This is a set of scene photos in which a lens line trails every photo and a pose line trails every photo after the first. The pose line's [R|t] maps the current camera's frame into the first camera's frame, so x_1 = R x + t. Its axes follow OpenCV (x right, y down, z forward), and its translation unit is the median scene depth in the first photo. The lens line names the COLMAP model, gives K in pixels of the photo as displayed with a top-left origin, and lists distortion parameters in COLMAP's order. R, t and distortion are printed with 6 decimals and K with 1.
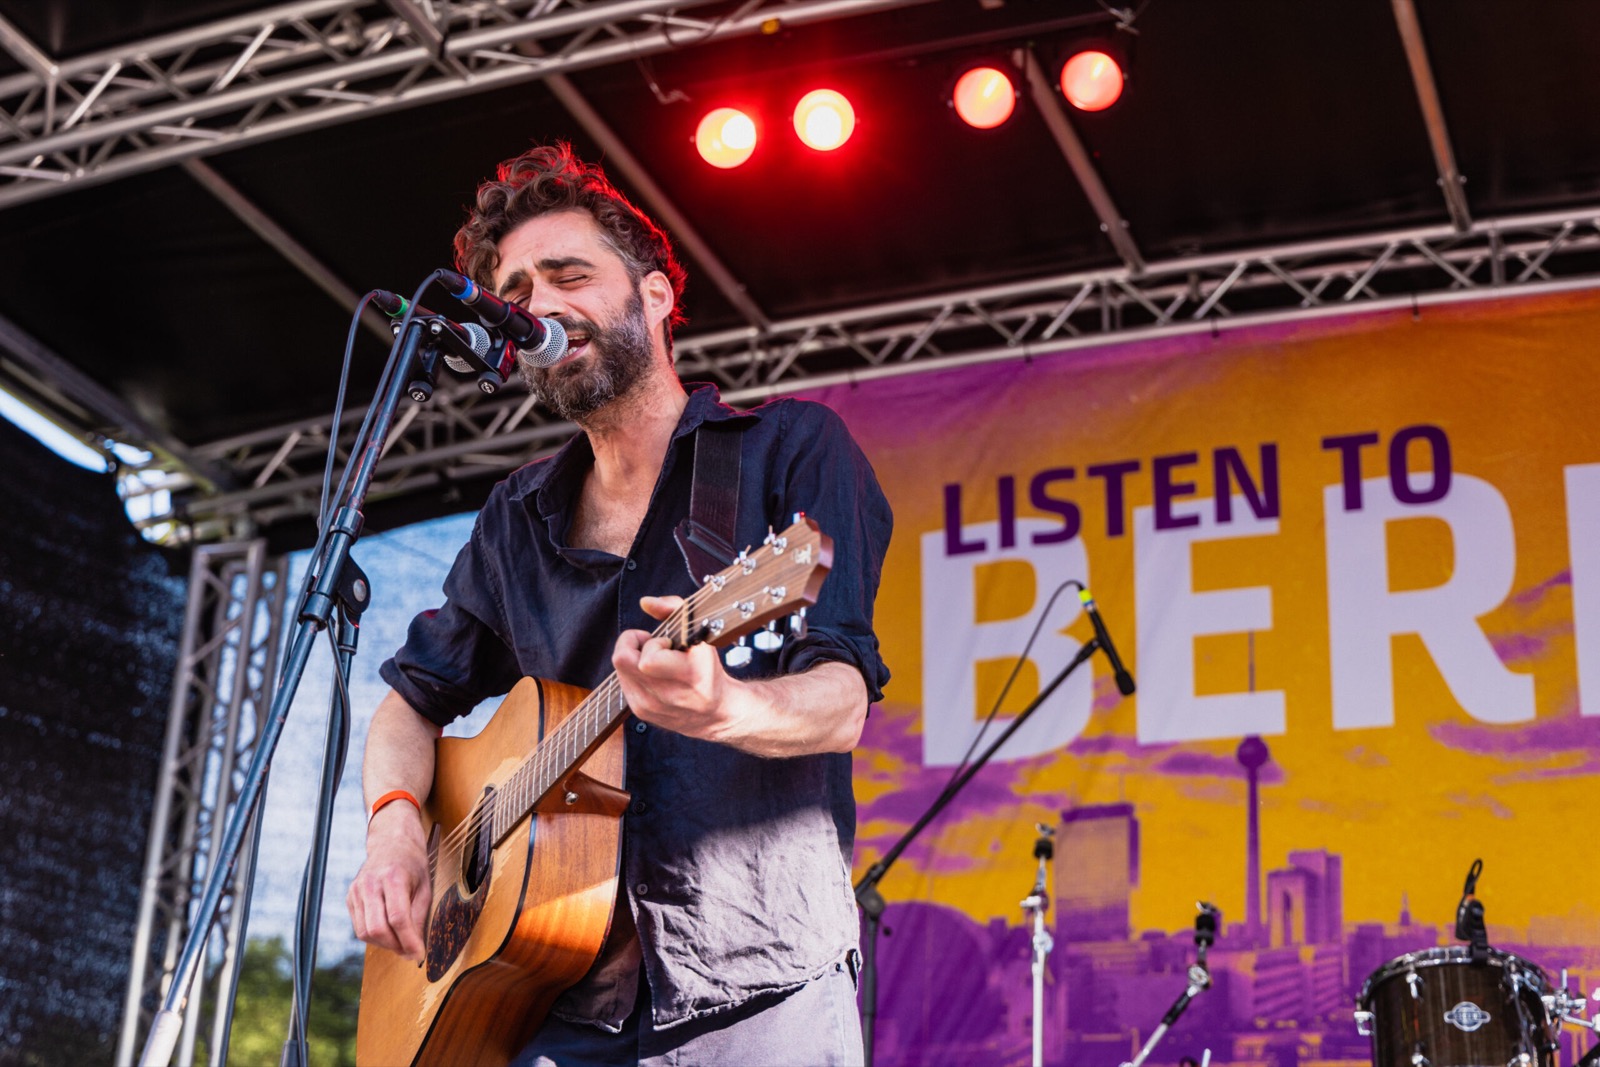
lens RADIAL K [[2722.7, 0, 789.6], [0, 2722.7, 555.5], [0, 0, 1]] dist [-0.021407, 0.354707]
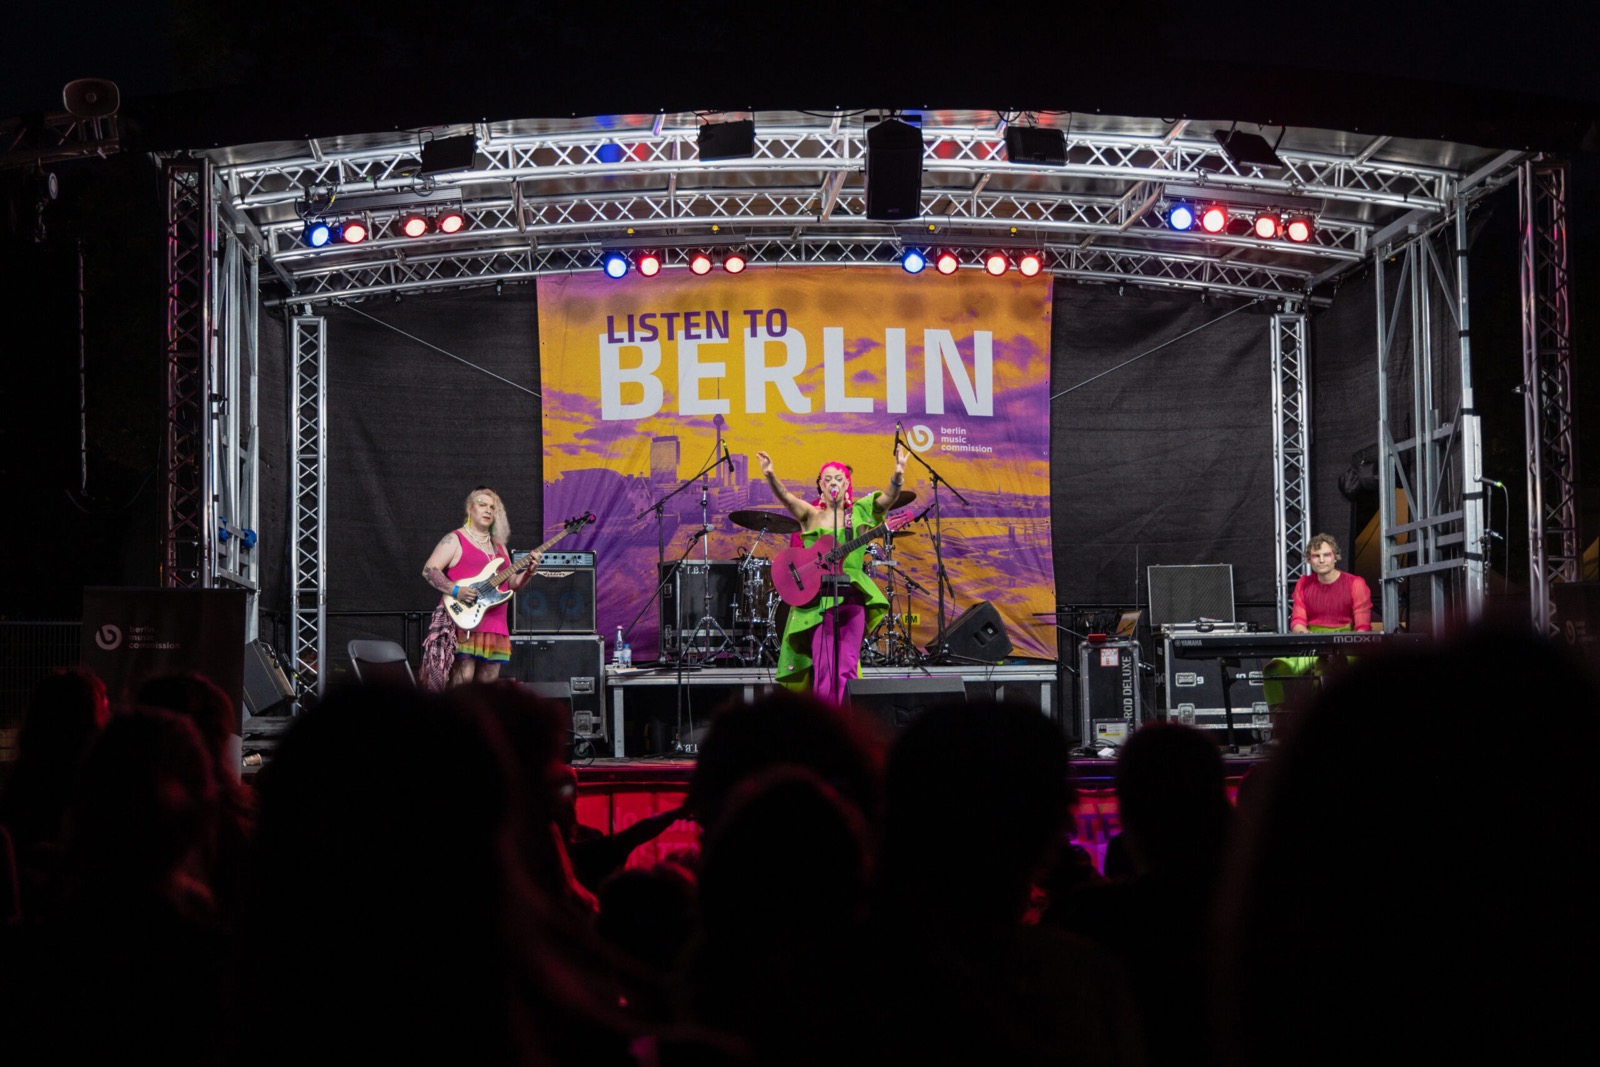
lens RADIAL K [[2722.7, 0, 789.6], [0, 2722.7, 555.5], [0, 0, 1]] dist [-0.021407, 0.354707]
pose [[0.917162, -0.033007, 0.397145, -0.914304], [-0.080115, 0.960947, 0.264881, -0.560965], [-0.390378, -0.274756, 0.878700, -1.628234]]
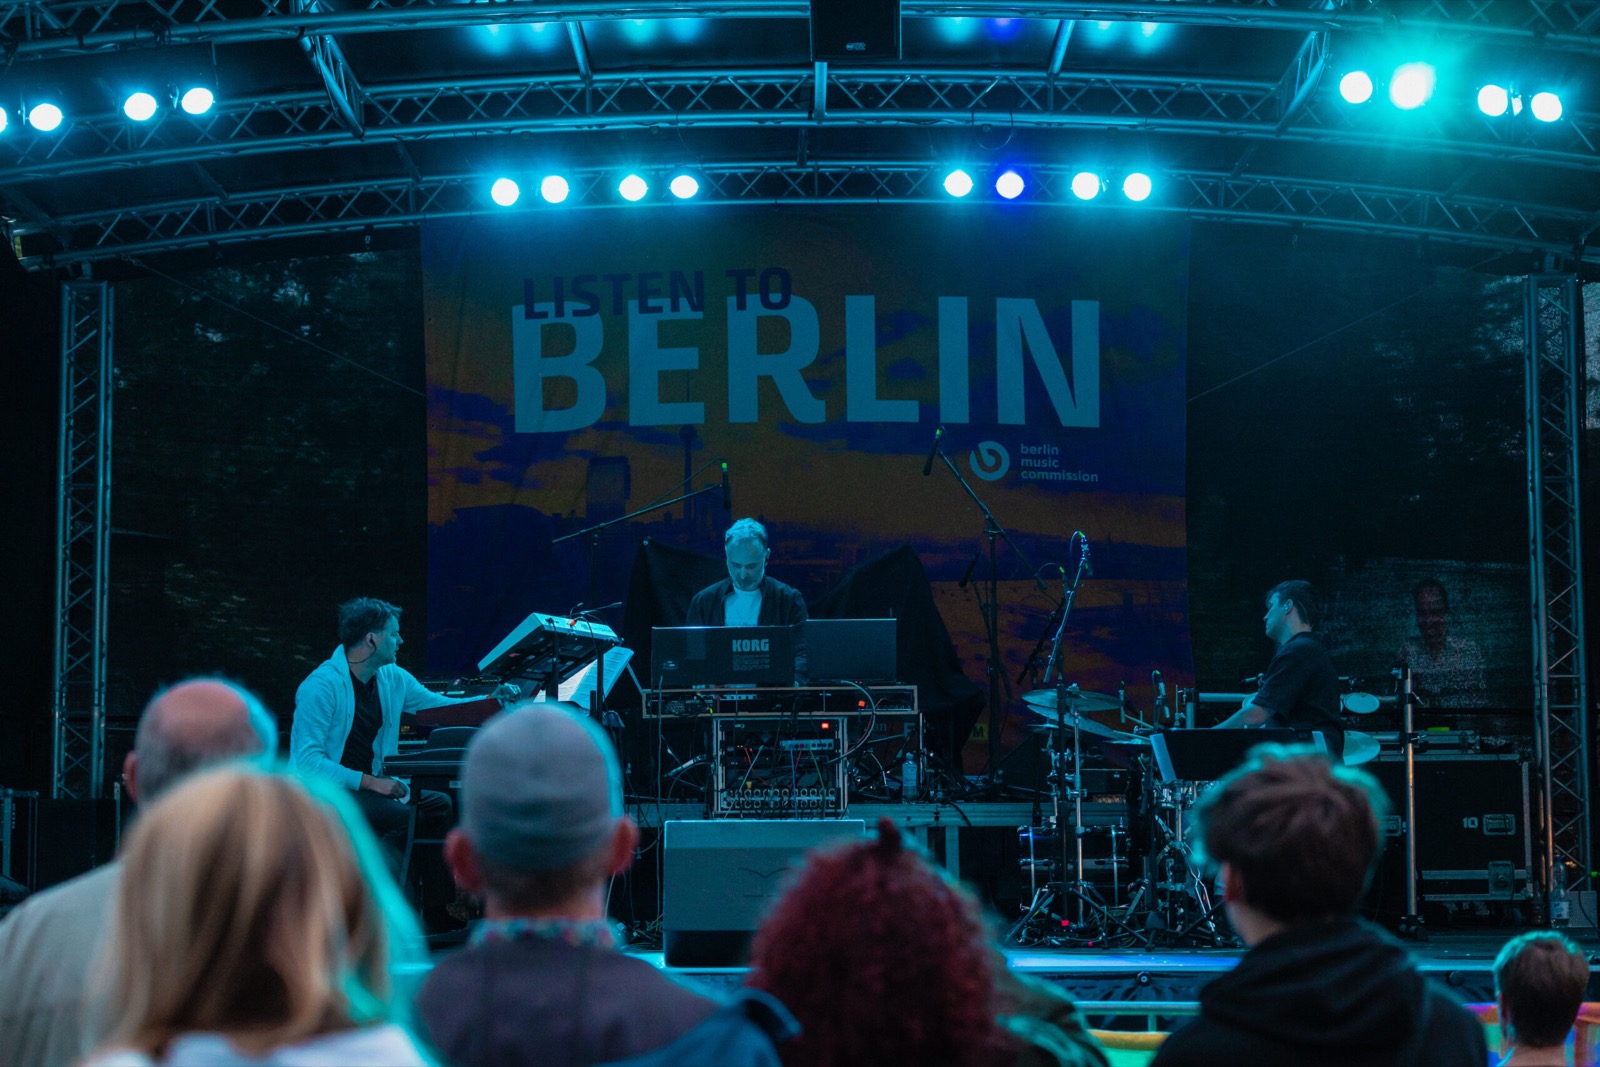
lens RADIAL K [[3216.4, 0, 800.0], [0, 3216.4, 533.5], [0, 0, 1]] dist [0.045107, 0.002993]
pose [[0.941532, -0.014421, 0.336615, -0.530448], [-0.066373, 0.971567, 0.227272, -0.385402], [-0.330322, -0.236326, 0.913804, -1.161168]]
